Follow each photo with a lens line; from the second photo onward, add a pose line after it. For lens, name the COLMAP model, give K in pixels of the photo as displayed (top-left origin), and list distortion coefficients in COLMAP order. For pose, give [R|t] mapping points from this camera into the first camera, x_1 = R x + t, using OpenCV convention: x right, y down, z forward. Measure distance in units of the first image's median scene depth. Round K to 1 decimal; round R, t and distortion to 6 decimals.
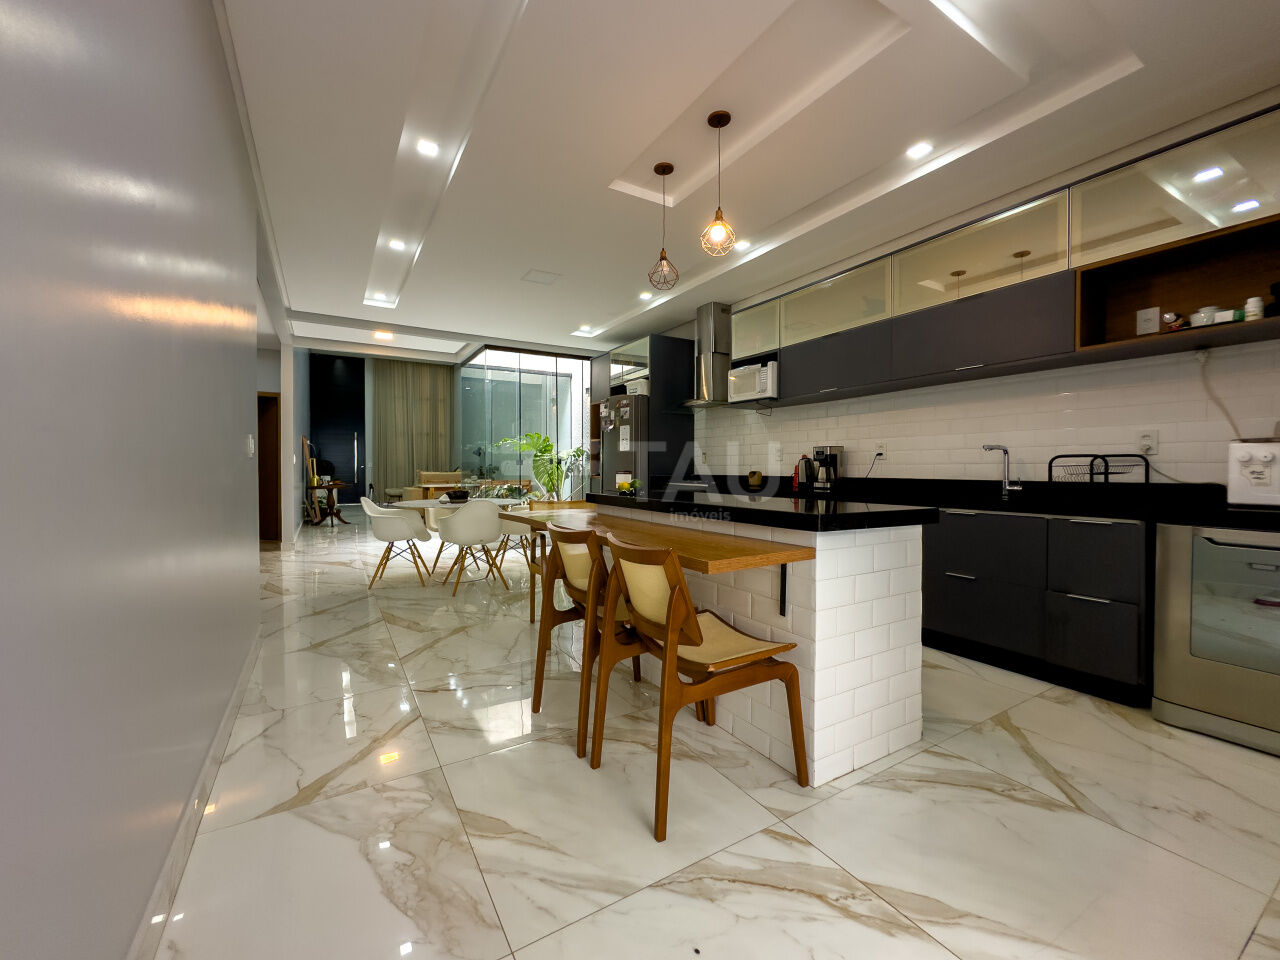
lens RADIAL K [[522.0, 0, 638.7], [0, 522.0, 462.3], [0, 0, 1]] dist [-0.001643, 0.000100]
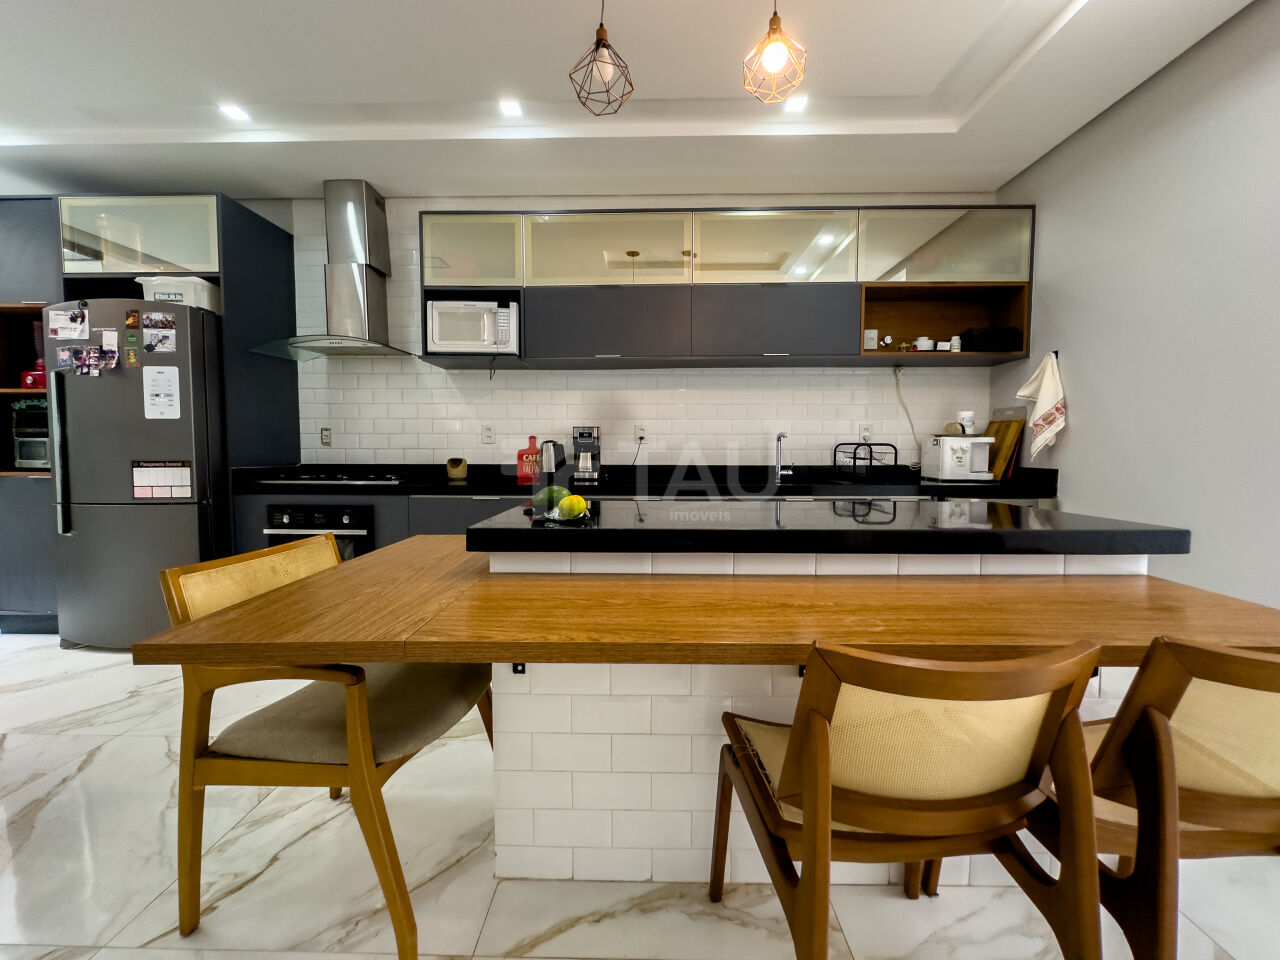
lens RADIAL K [[527.9, 0, 644.7], [0, 527.9, 479.8], [0, 0, 1]] dist [-0.006727, -0.000033]
pose [[0.531685, -0.047585, 0.845605, -0.263356], [-0.010180, 0.997989, 0.062561, -0.000696], [-0.846881, -0.041871, 0.530131, 0.463380]]
